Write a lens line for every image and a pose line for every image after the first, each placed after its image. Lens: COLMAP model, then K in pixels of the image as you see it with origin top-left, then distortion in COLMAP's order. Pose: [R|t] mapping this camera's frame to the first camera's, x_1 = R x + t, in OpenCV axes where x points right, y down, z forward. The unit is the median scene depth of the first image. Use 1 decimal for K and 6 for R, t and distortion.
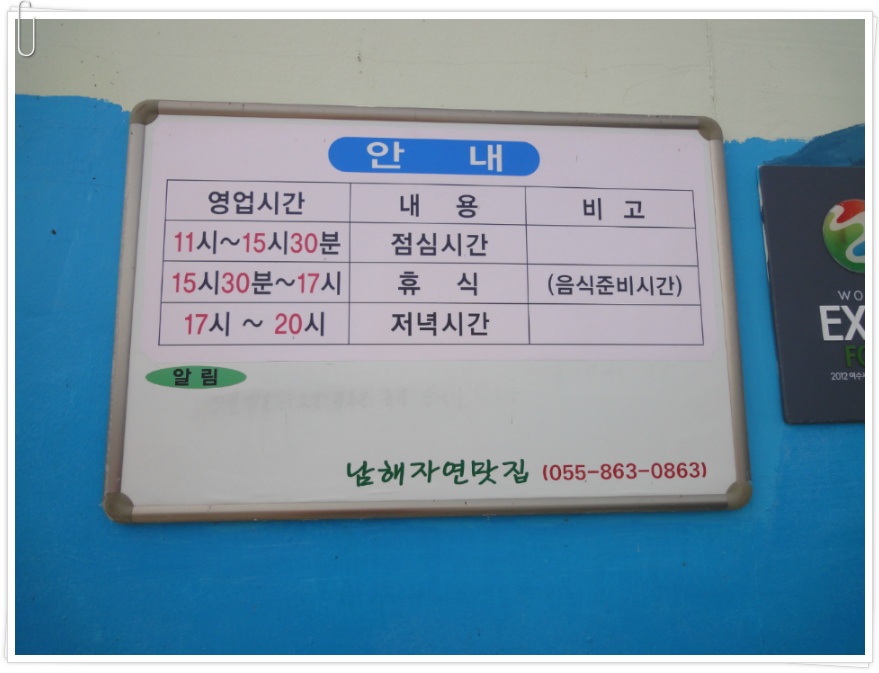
lens RADIAL K [[576.7, 0, 439.5], [0, 576.7, 336.5], [0, 0, 1]] dist [-0.003114, 0.000563]
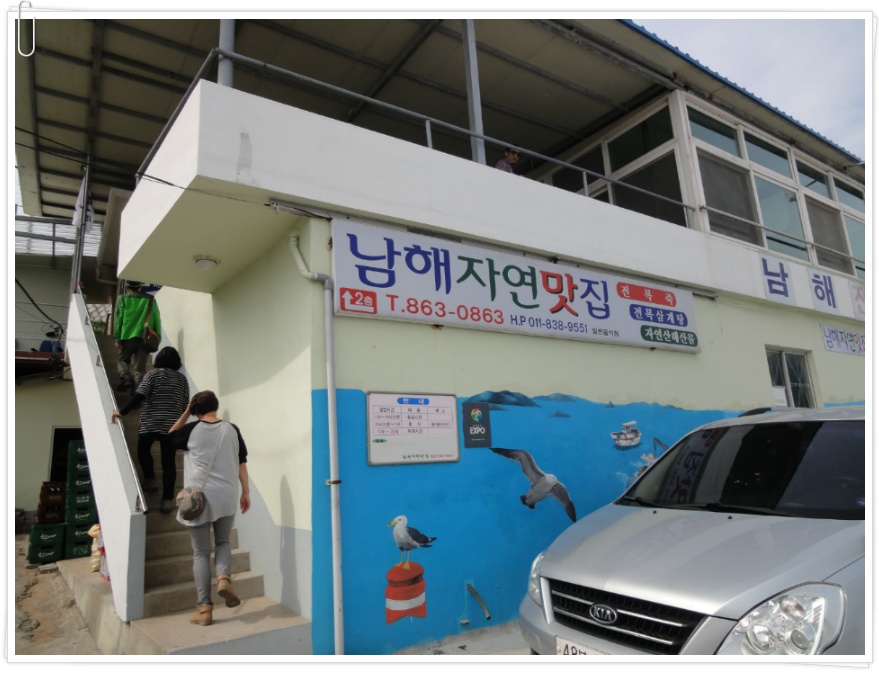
lens RADIAL K [[576.7, 0, 439.5], [0, 576.7, 336.5], [0, 0, 1]] dist [-0.003114, 0.000563]
pose [[0.874402, 0.075088, 0.479358, -2.640853], [-0.028150, 0.994139, -0.104377, -0.370702], [-0.484386, 0.077773, 0.871391, -4.269229]]
